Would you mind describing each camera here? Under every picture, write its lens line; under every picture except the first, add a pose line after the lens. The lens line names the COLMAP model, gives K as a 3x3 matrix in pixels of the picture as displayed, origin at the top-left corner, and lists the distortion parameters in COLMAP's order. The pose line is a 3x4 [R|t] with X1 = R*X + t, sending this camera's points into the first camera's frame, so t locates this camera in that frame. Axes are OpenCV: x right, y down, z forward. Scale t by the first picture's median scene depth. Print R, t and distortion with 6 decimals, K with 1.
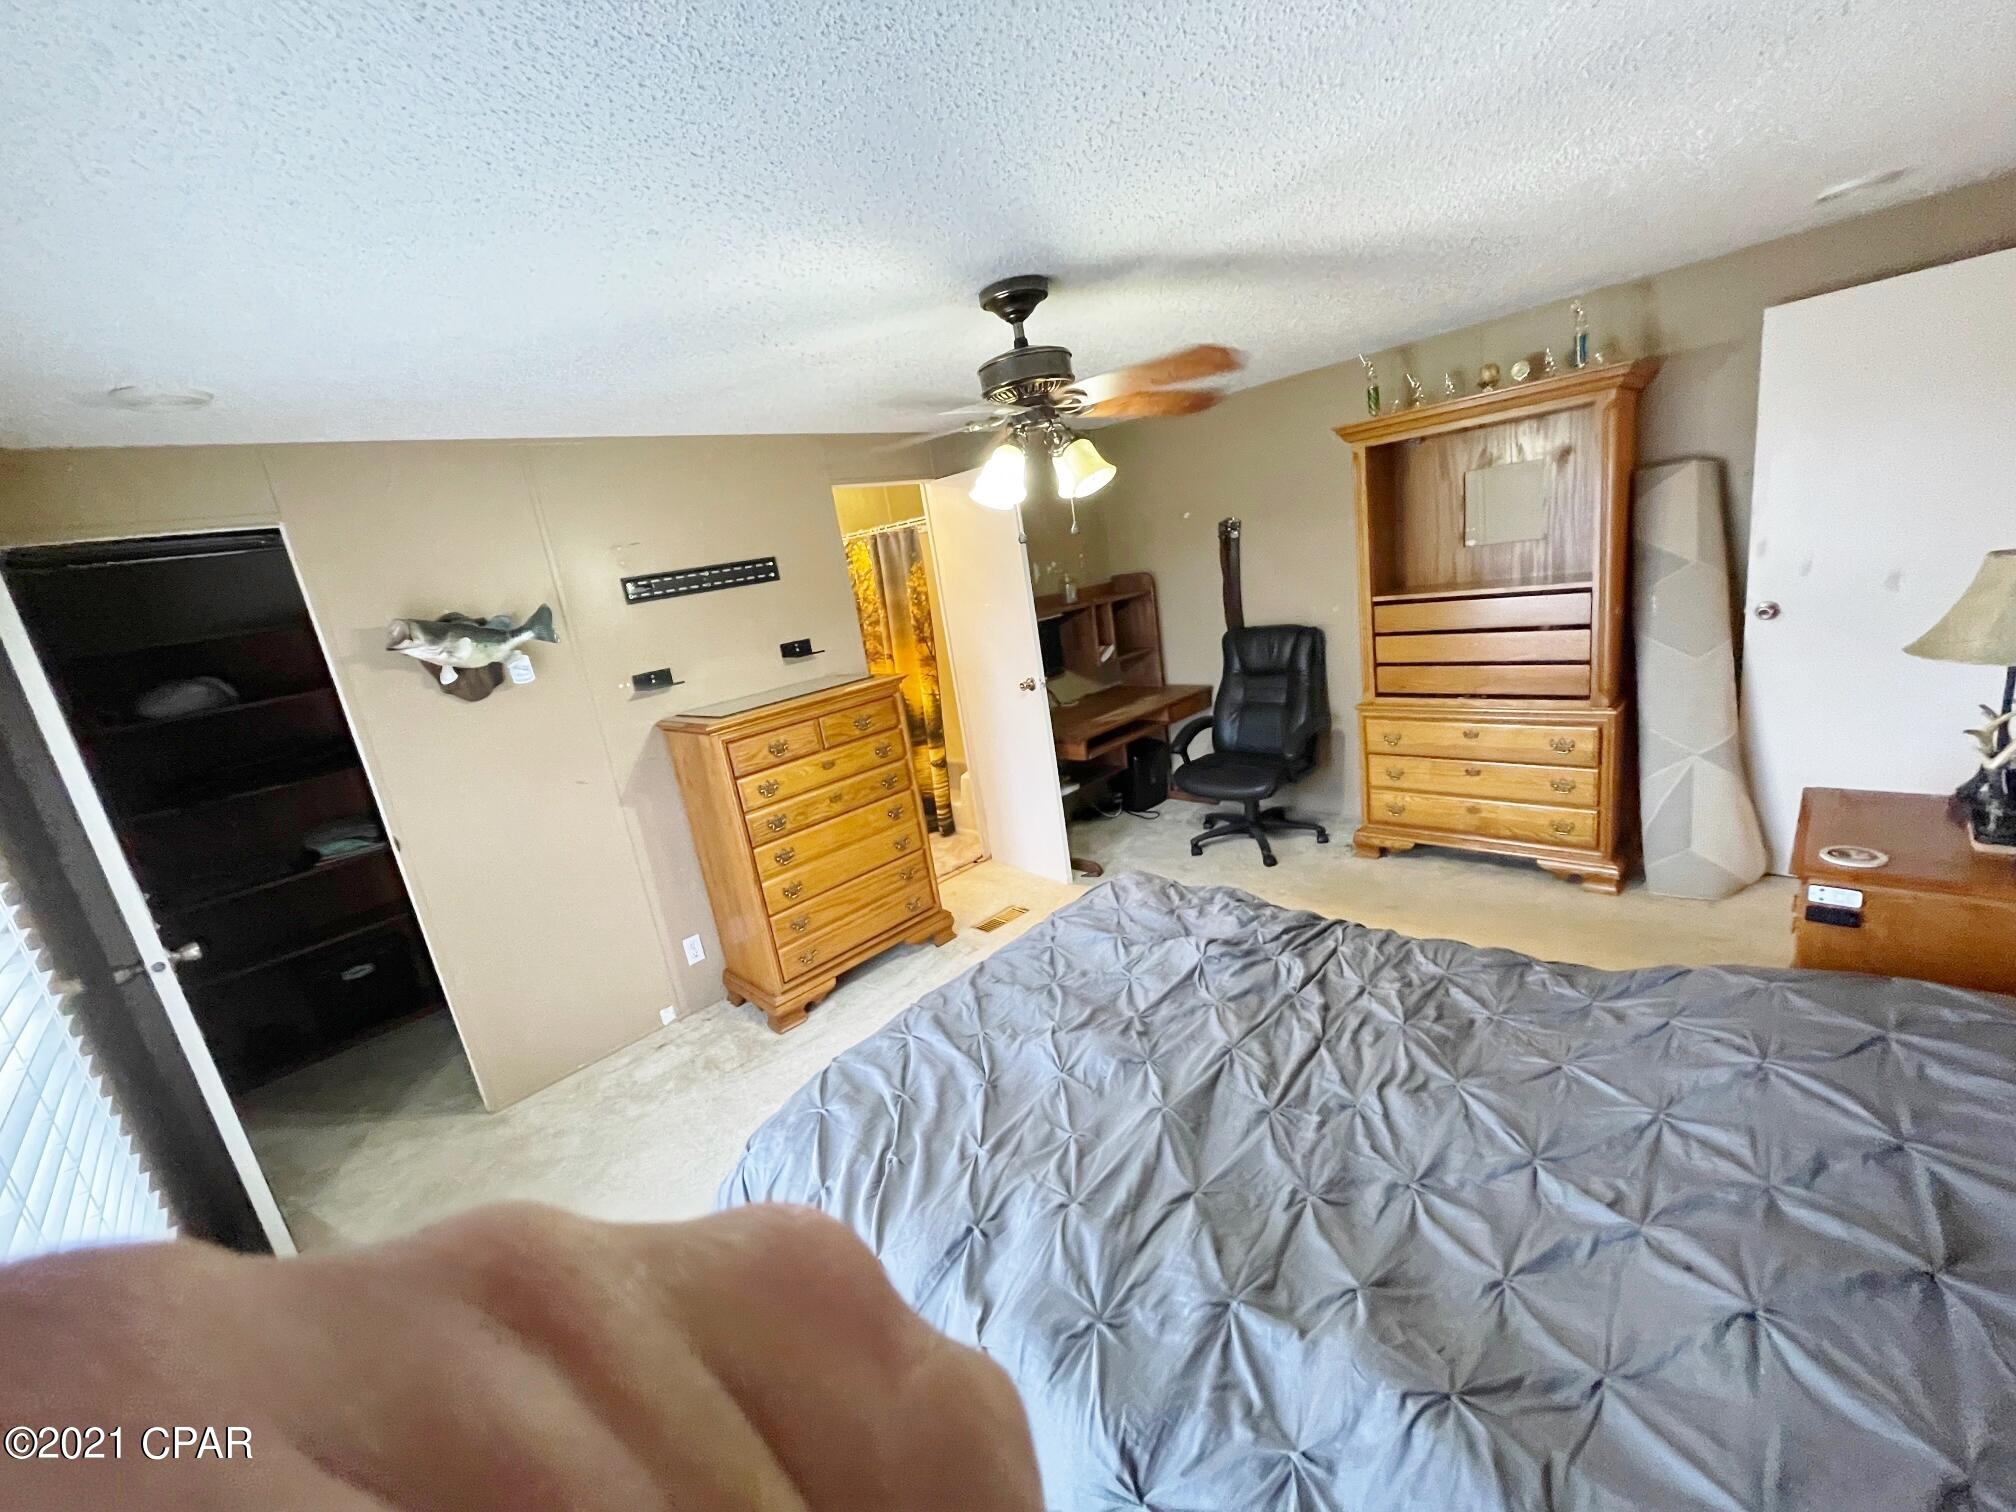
lens RADIAL K [[812.9, 0, 1006.1], [0, 812.9, 756.4], [0, 0, 1]] dist [-0.002020, -0.000167]
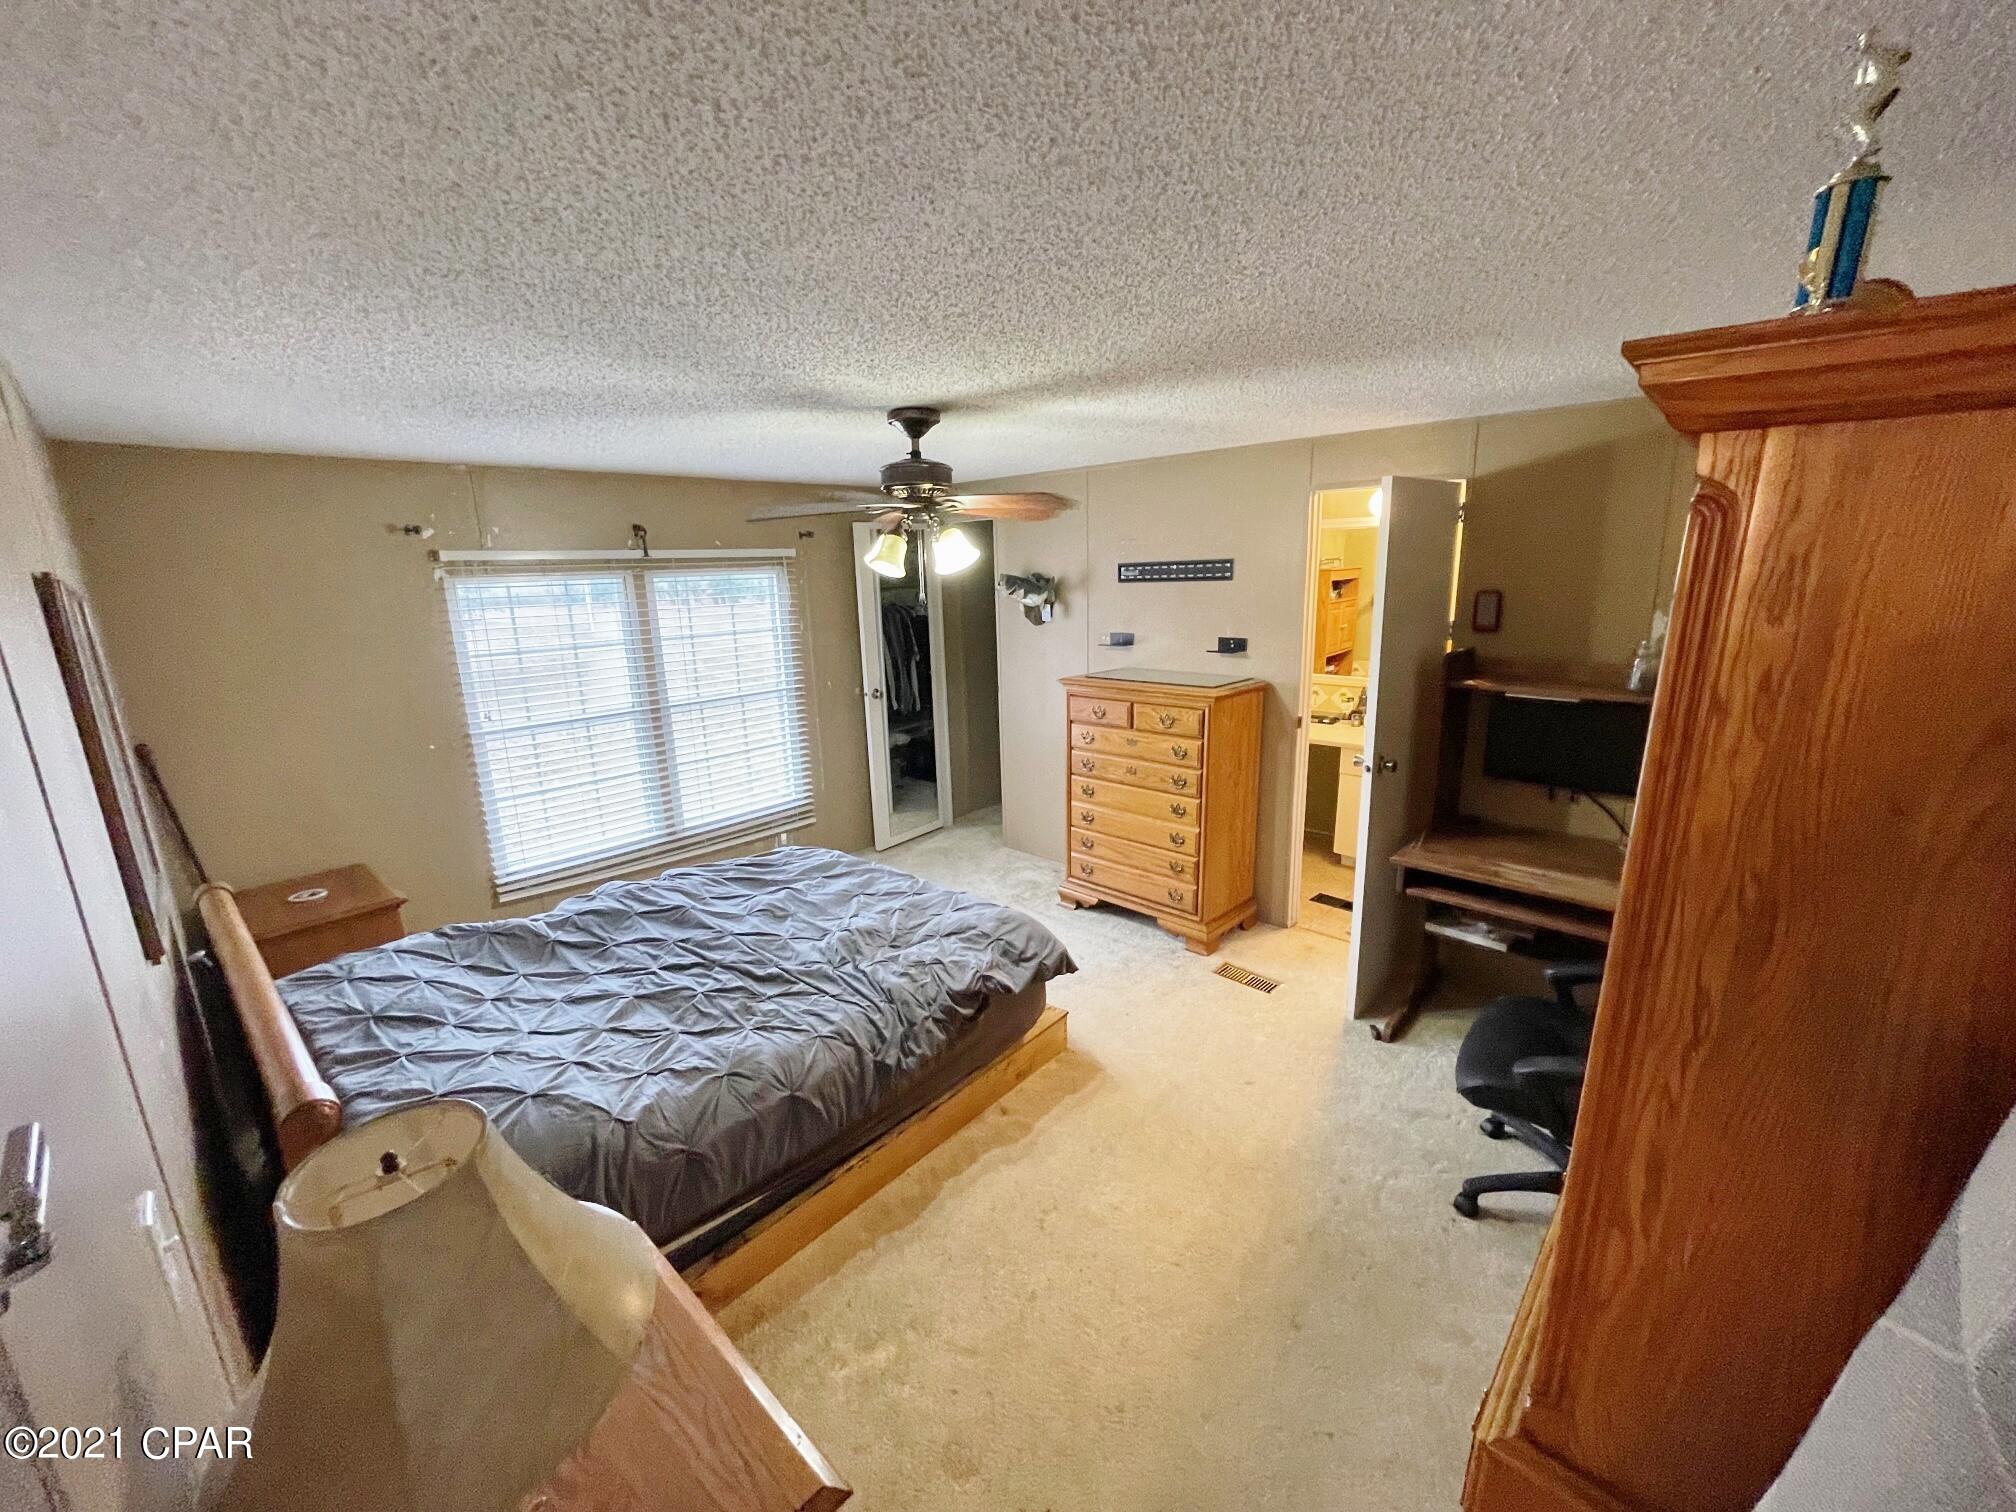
lens RADIAL K [[812.9, 0, 1006.1], [0, 812.9, 756.4], [0, 0, 1]] dist [-0.002020, -0.000167]
pose [[0.041950, 0.373973, -0.926490, 0.904535], [-0.218484, 0.908297, 0.356737, -0.363183], [0.974938, 0.187458, 0.119811, 0.687561]]
